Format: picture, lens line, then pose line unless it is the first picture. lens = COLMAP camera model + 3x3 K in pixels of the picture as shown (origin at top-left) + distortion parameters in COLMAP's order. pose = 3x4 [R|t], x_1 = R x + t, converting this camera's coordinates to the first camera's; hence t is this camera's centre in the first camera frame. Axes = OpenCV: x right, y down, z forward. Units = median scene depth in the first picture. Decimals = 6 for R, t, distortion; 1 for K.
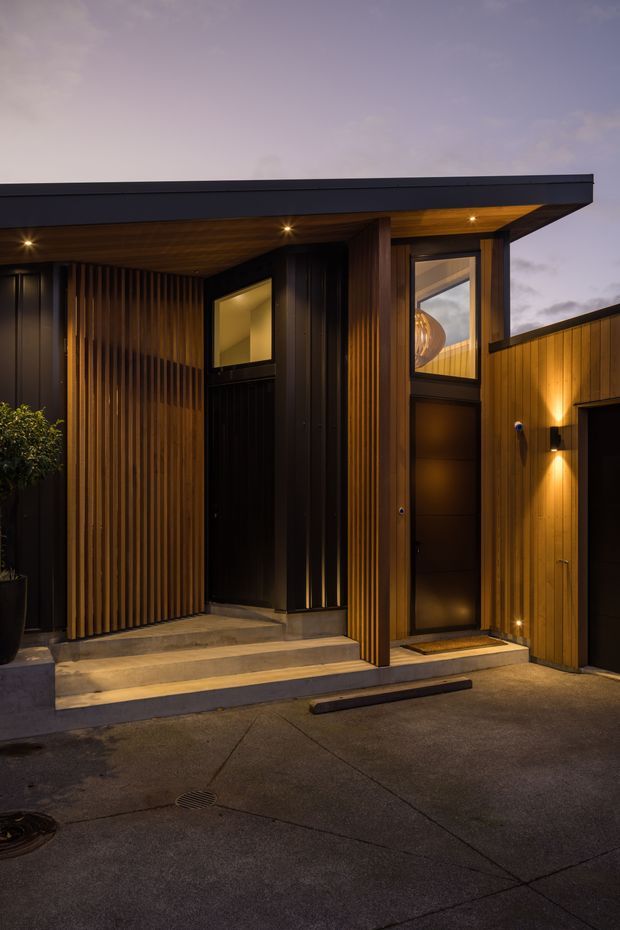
lens RADIAL K [[683.3, 0, 313.3], [0, 683.3, 511.2], [0, 0, 1]] dist [0.002161, 0.000791]
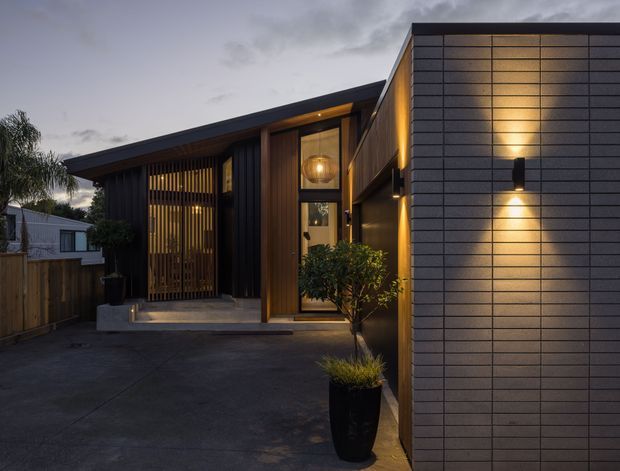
lens RADIAL K [[478.1, 0, 308.0], [0, 478.1, 259.3], [0, 0, 1]] dist [-0.003276, -0.000015]
pose [[0.875679, 0.007714, -0.482832, 0.929241], [-0.000474, 0.999886, 0.015115, -0.009267], [0.482893, -0.013007, 0.875583, -0.304673]]
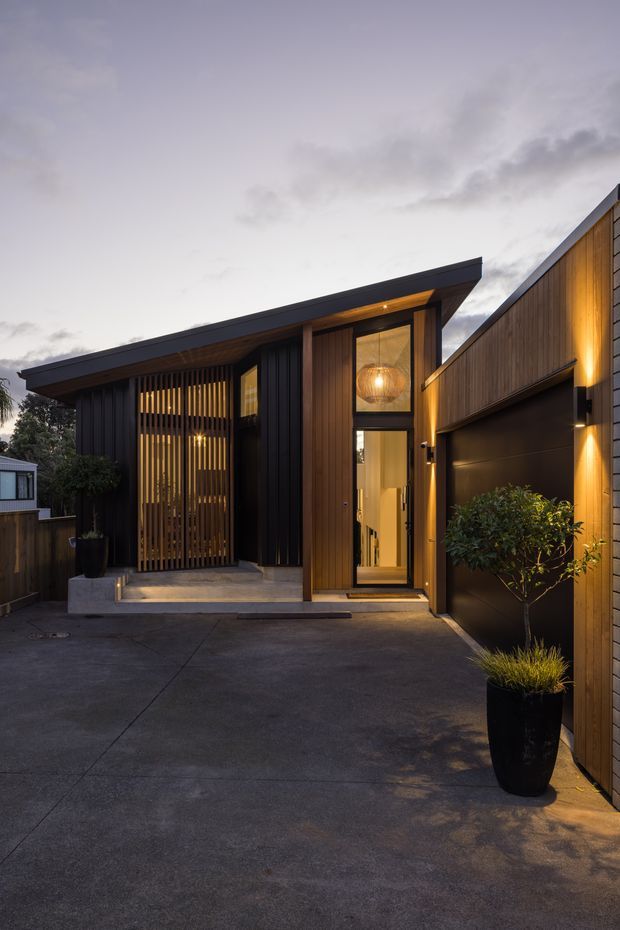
lens RADIAL K [[683.3, 0, 313.3], [0, 683.3, 511.2], [0, 0, 1]] dist [0.002161, 0.000791]
pose [[0.883327, 0.006756, -0.468709, 0.805906], [0.001561, 0.999848, 0.017355, -0.013356], [0.468755, -0.016062, 0.883182, -0.385470]]
